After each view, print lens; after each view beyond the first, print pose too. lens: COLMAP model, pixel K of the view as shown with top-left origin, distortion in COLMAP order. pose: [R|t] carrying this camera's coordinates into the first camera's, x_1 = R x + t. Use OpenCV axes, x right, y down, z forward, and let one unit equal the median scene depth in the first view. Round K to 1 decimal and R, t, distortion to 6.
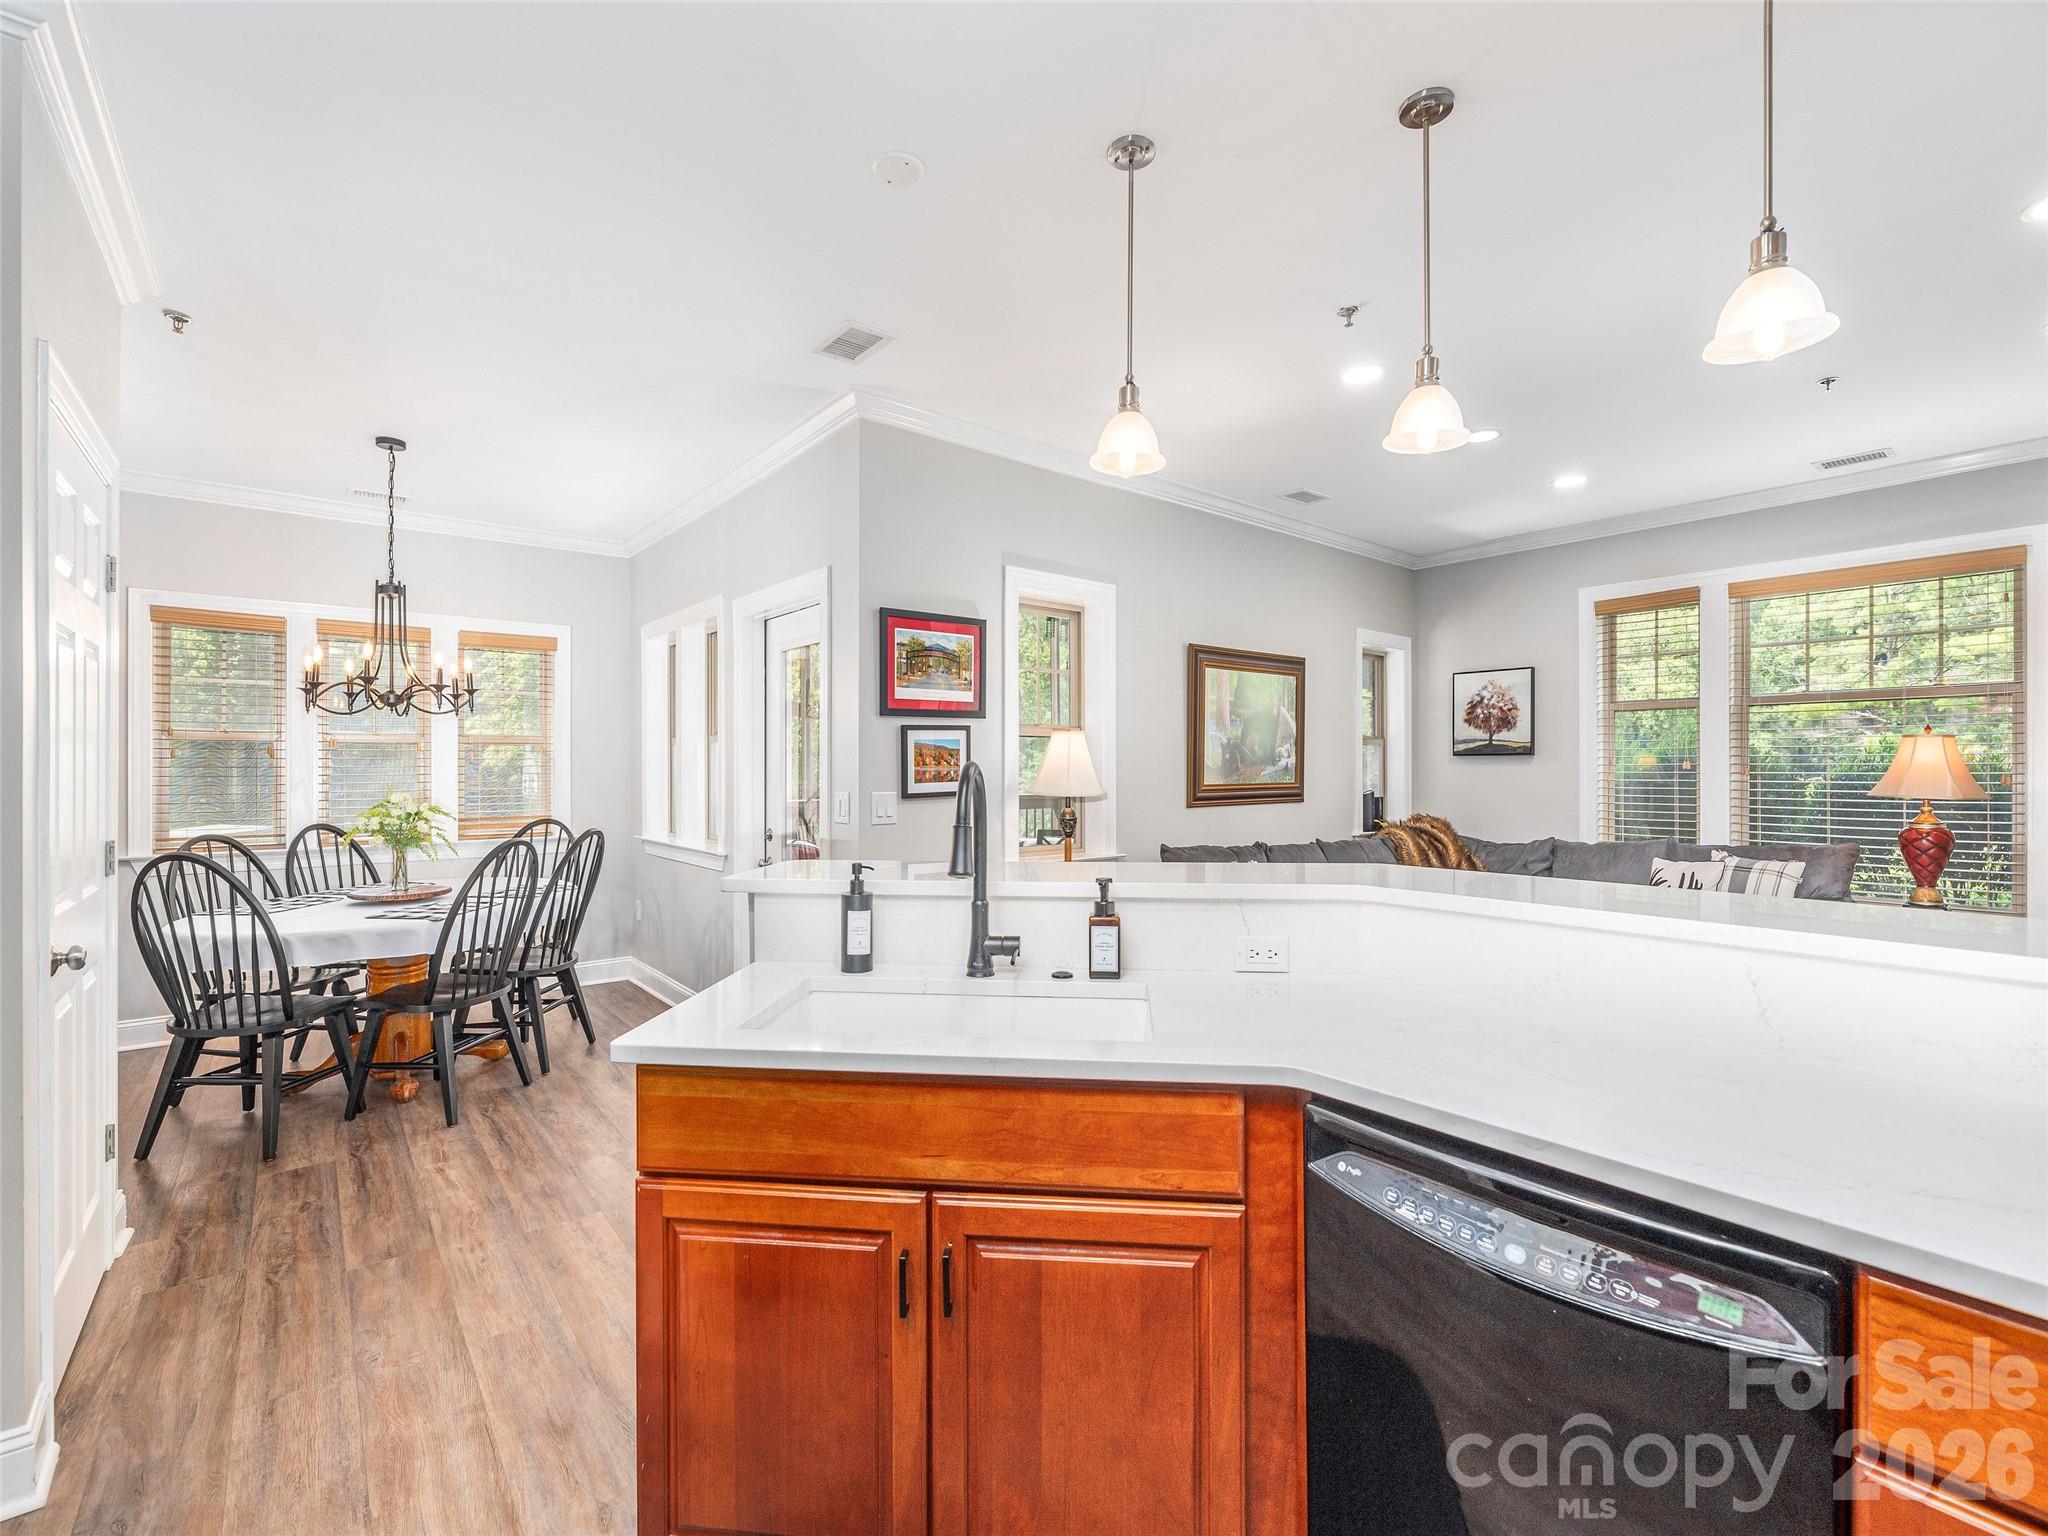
lens RADIAL K [[910.0, 0, 1024.0], [0, 910.0, 768.0], [0, 0, 1]] dist [-0.002921, -0.000440]
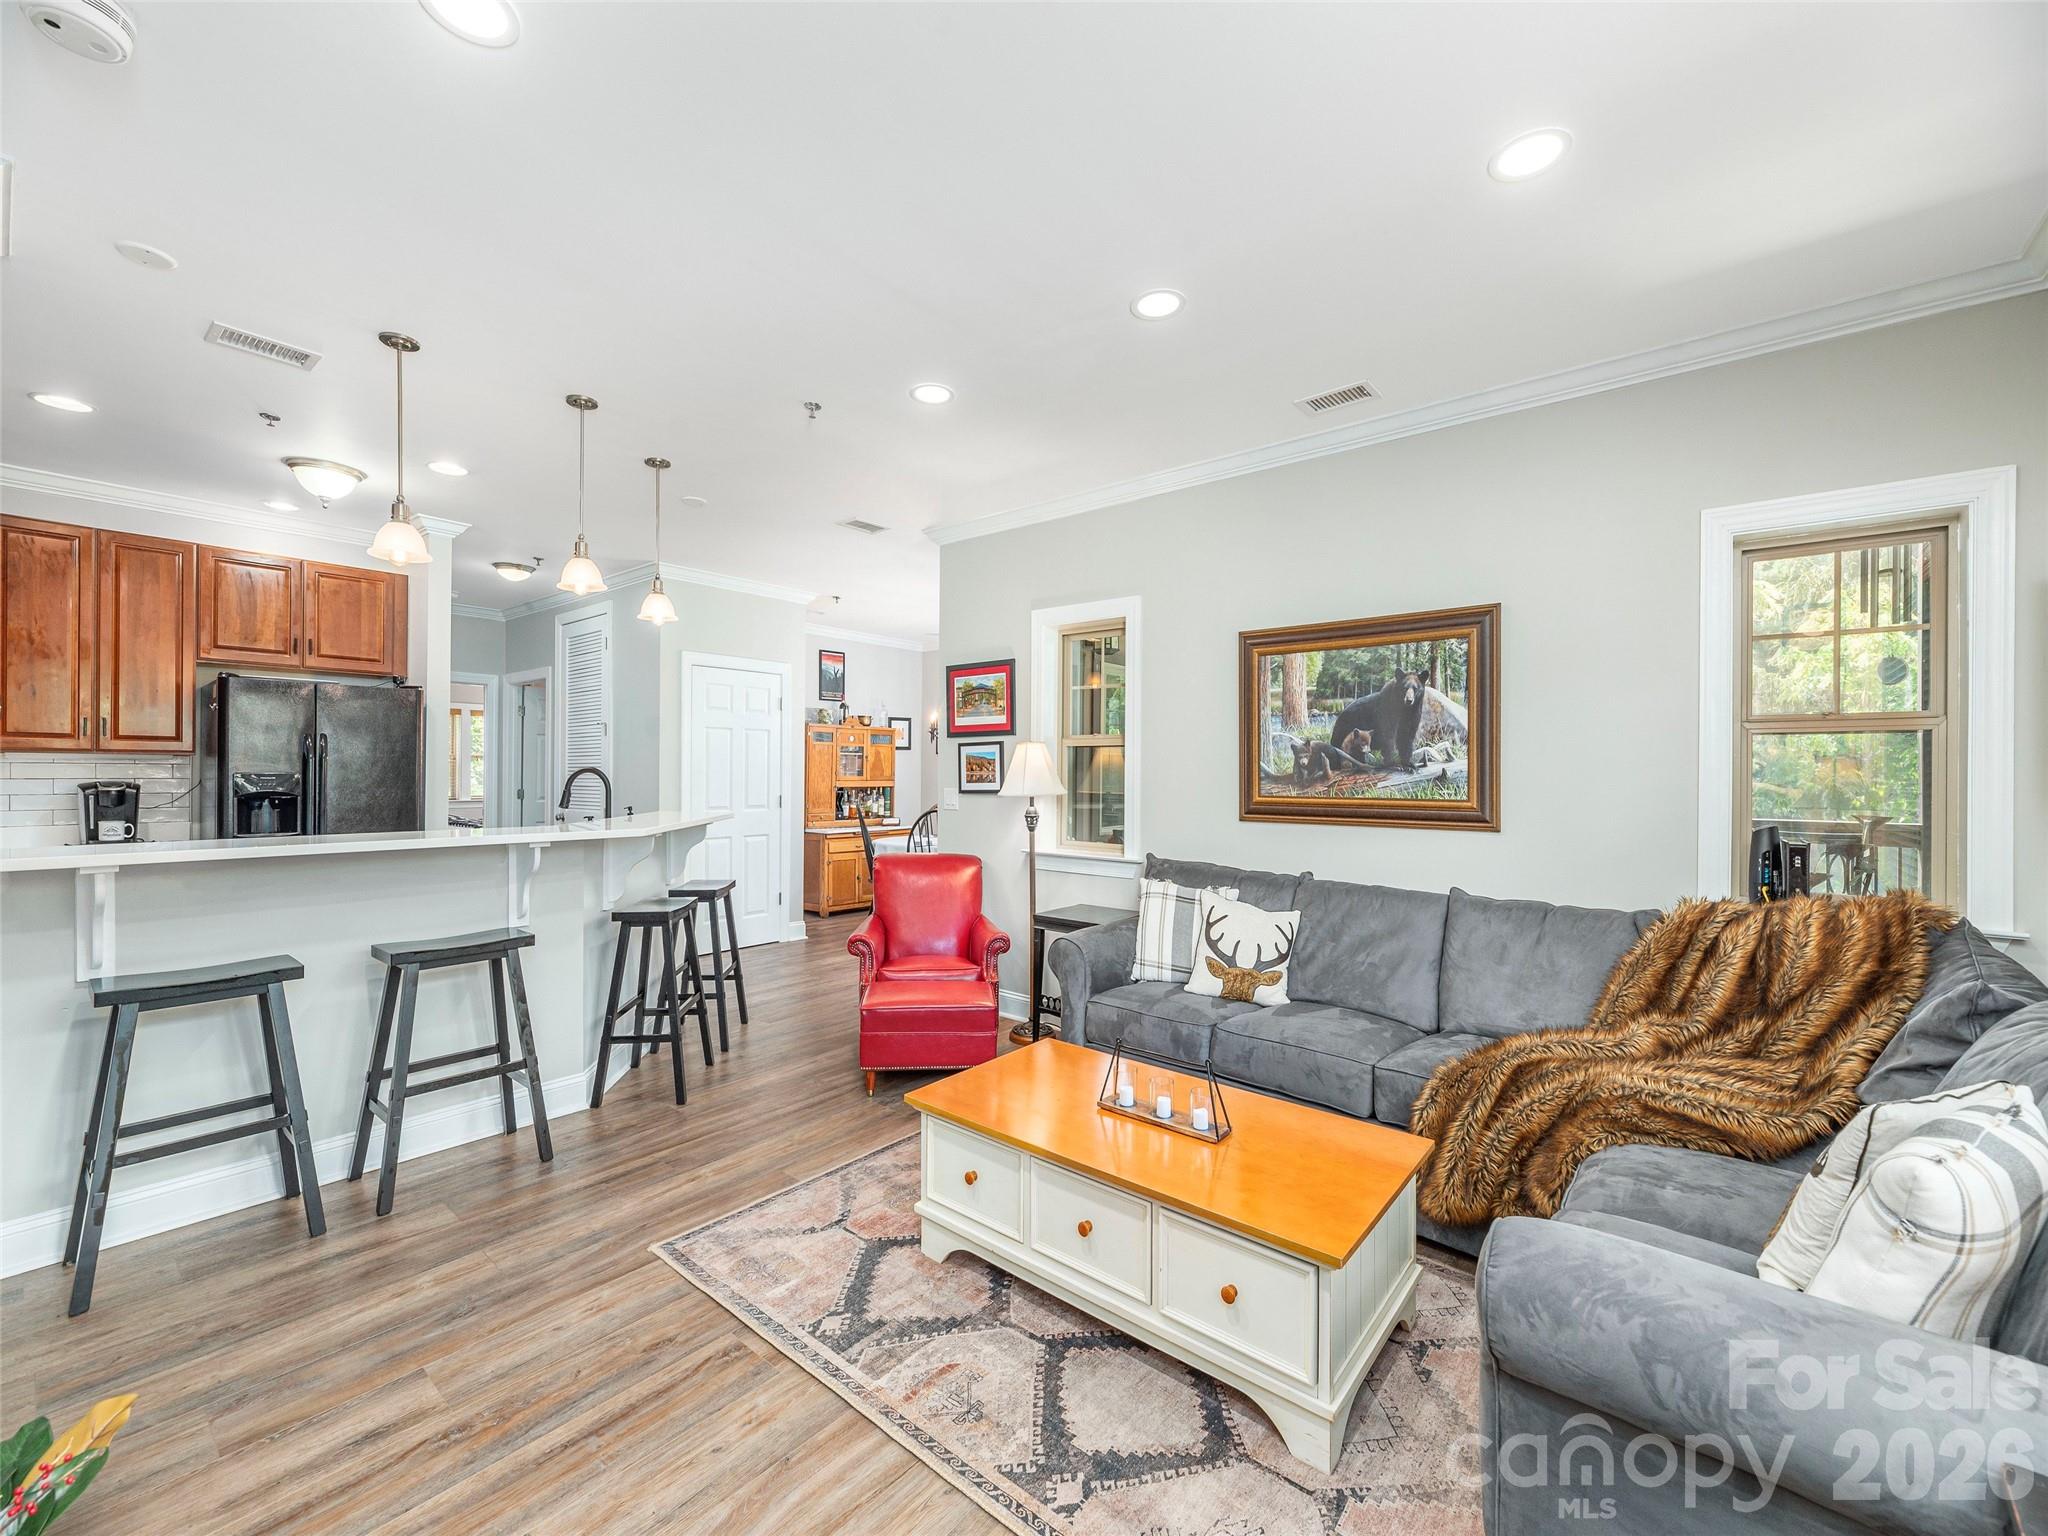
lens RADIAL K [[835.9, 0, 1024.0], [0, 835.9, 768.0], [0, 0, 1]] dist [0.001561, -0.000087]
pose [[0.194779, -0.001025, -0.980847, 1.066795], [-0.007301, 0.999970, -0.002495, -0.004020], [0.980820, 0.007648, 0.194766, 0.740062]]
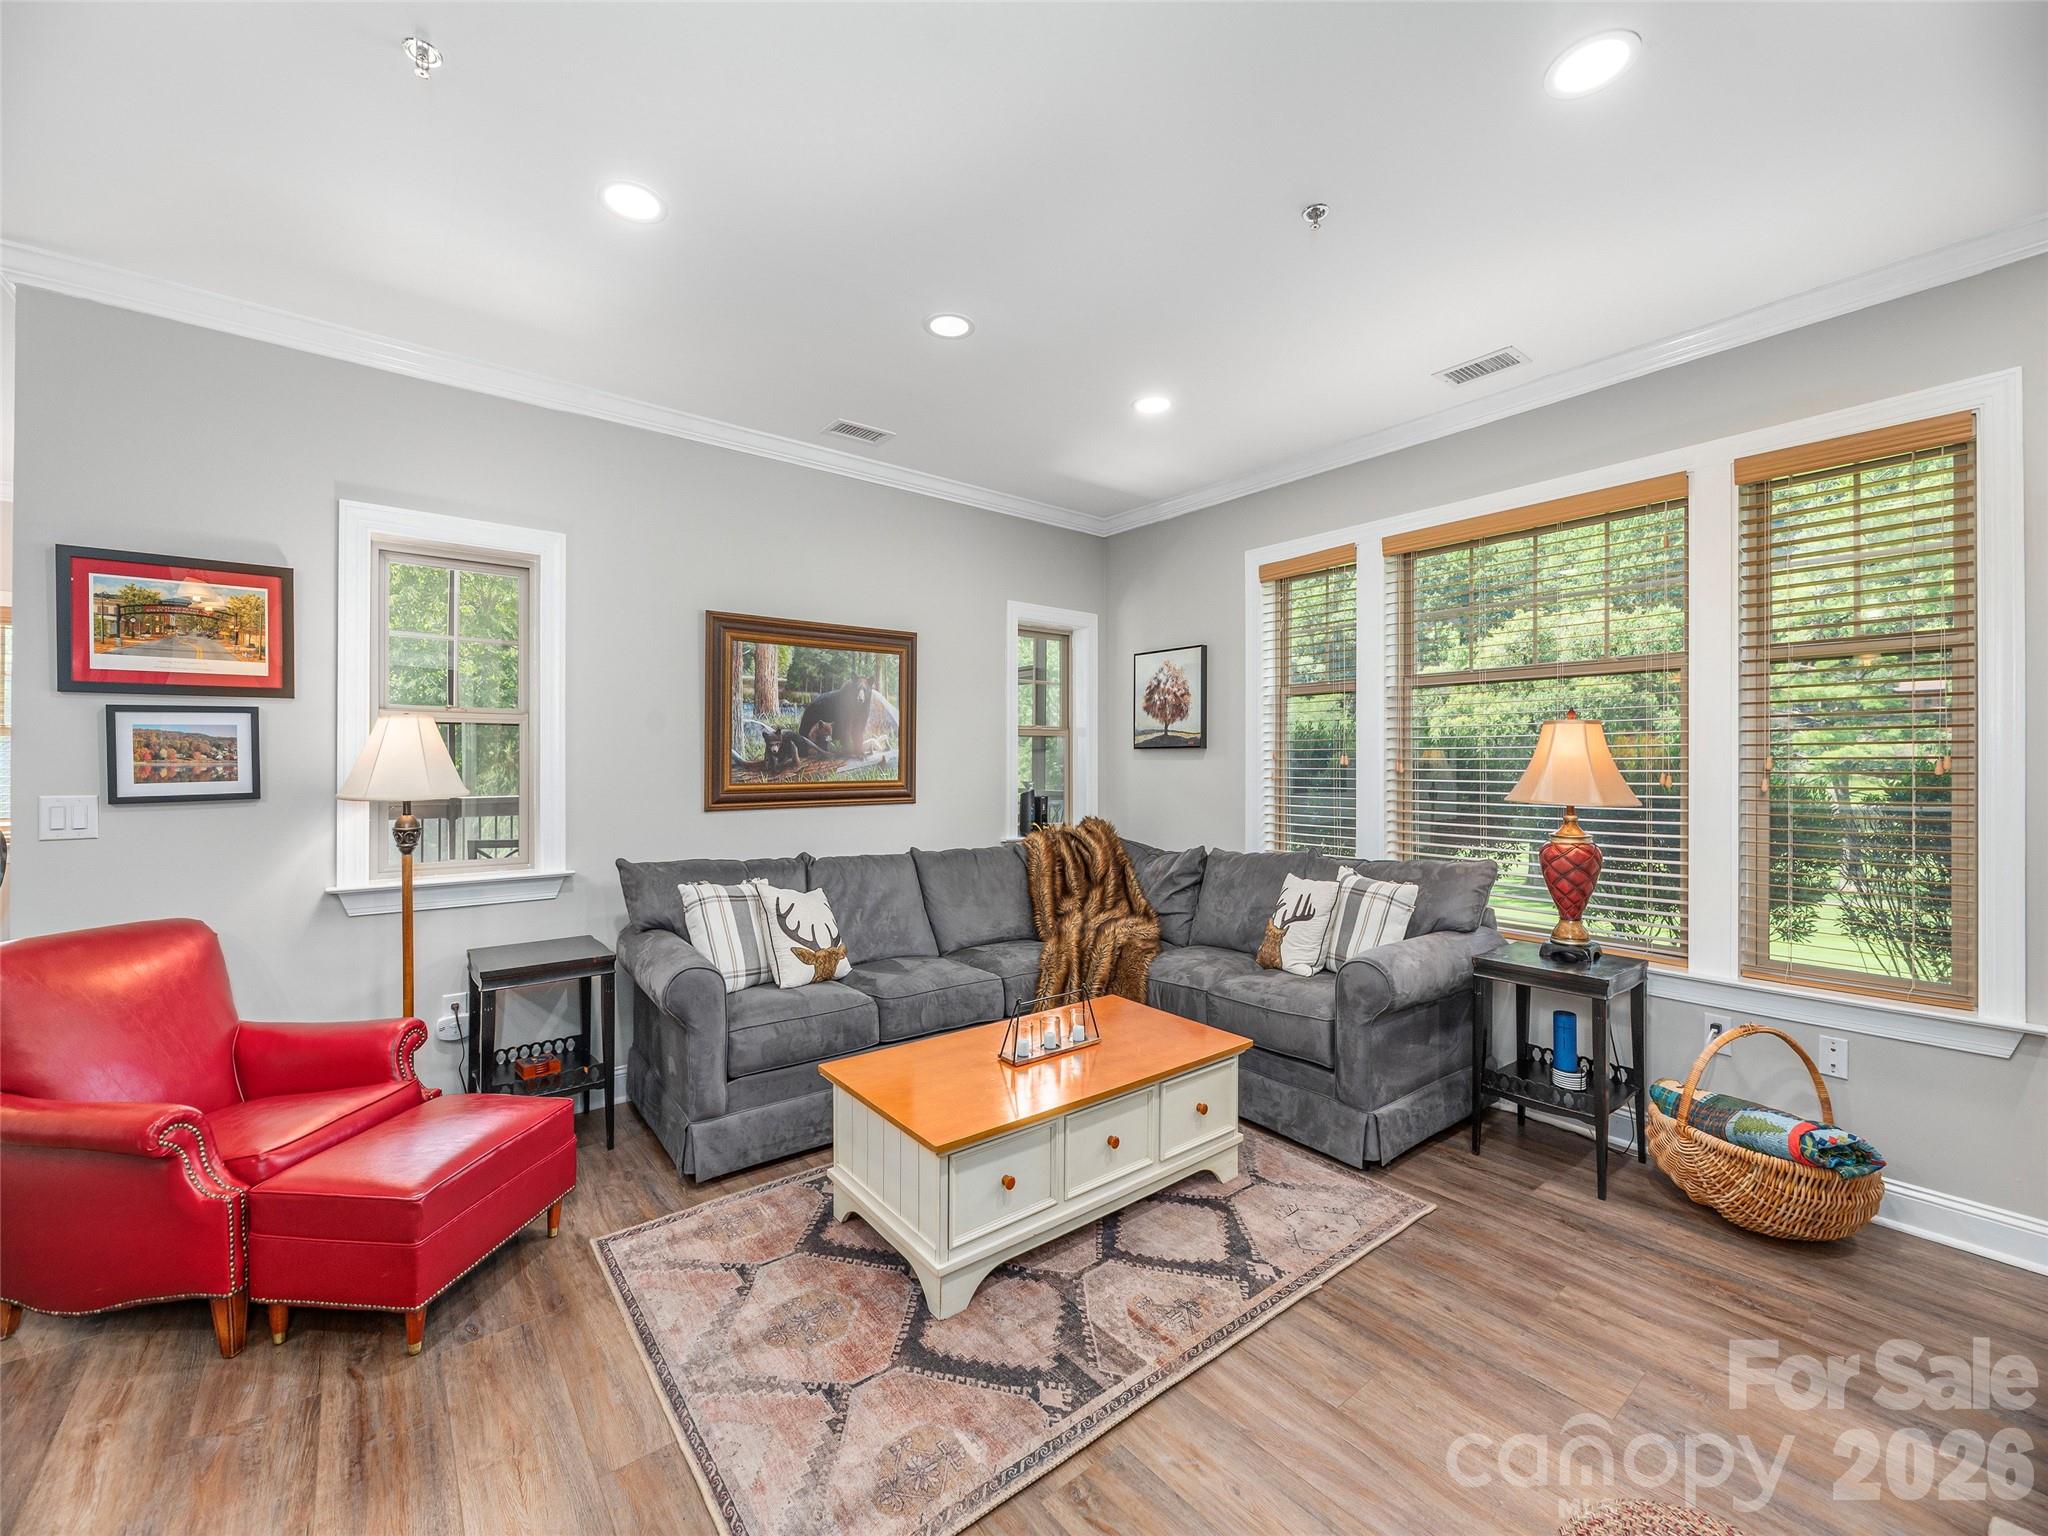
lens RADIAL K [[833.7, 0, 1016.1], [0, 833.7, 756.5], [0, 0, 1]] dist [-0.001401, -0.000218]
pose [[0.999867, 0.001704, -0.016198, 0.543888], [-0.001794, 0.999983, -0.005500, -0.002507], [0.016188, 0.005528, 0.999854, 0.294950]]
